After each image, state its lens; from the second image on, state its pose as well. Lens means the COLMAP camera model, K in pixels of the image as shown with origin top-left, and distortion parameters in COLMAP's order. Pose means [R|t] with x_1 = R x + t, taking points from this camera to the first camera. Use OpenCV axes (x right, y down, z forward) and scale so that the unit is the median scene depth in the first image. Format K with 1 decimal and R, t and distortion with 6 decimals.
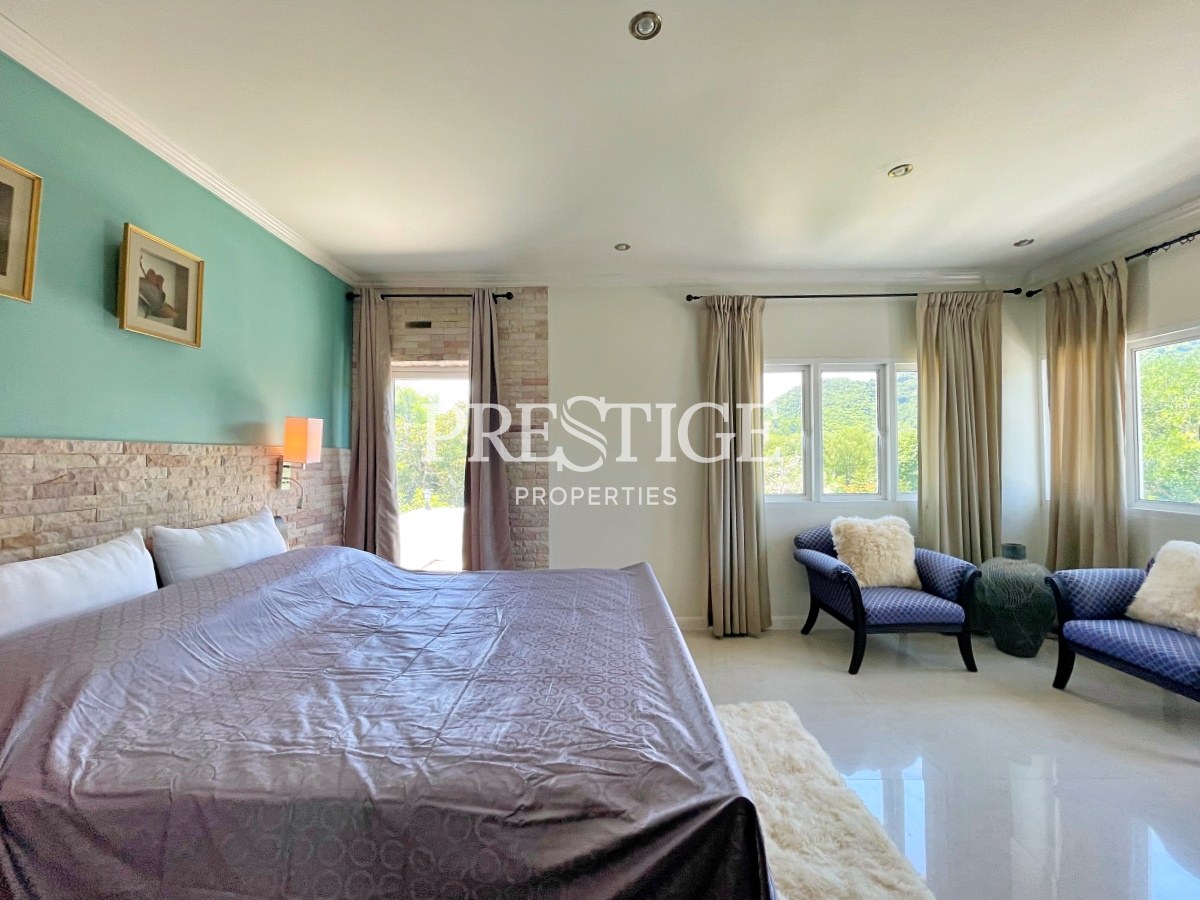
lens RADIAL K [[486.1, 0, 600.0], [0, 486.1, 450.0], [0, 0, 1]] dist [-0.000056, -0.000048]
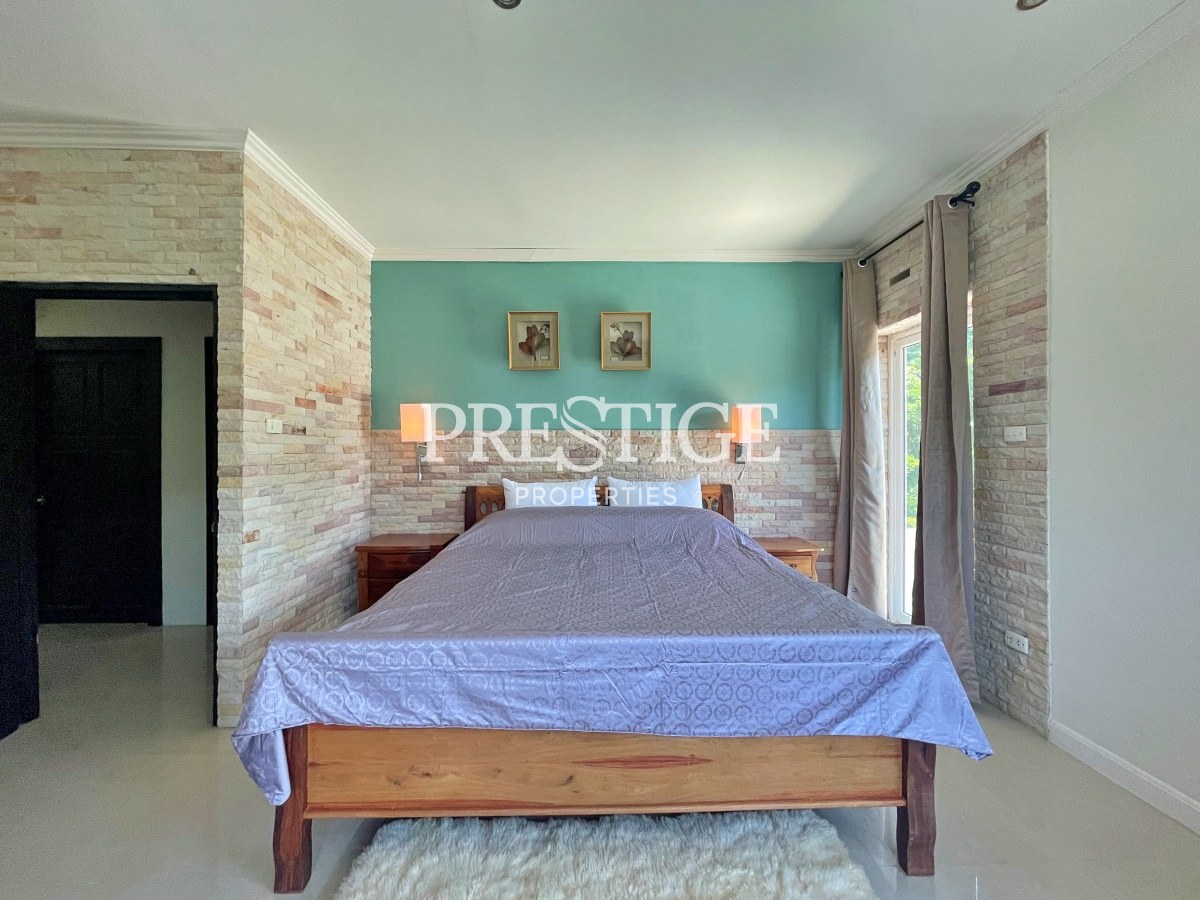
lens RADIAL K [[486.1, 0, 600.0], [0, 486.1, 450.0], [0, 0, 1]] dist [-0.000056, -0.000048]
pose [[0.030197, 0.009787, -0.999496, 0.454645], [0.015498, 0.999827, 0.010259, 0.020559], [0.999424, -0.015800, 0.030040, 0.476446]]
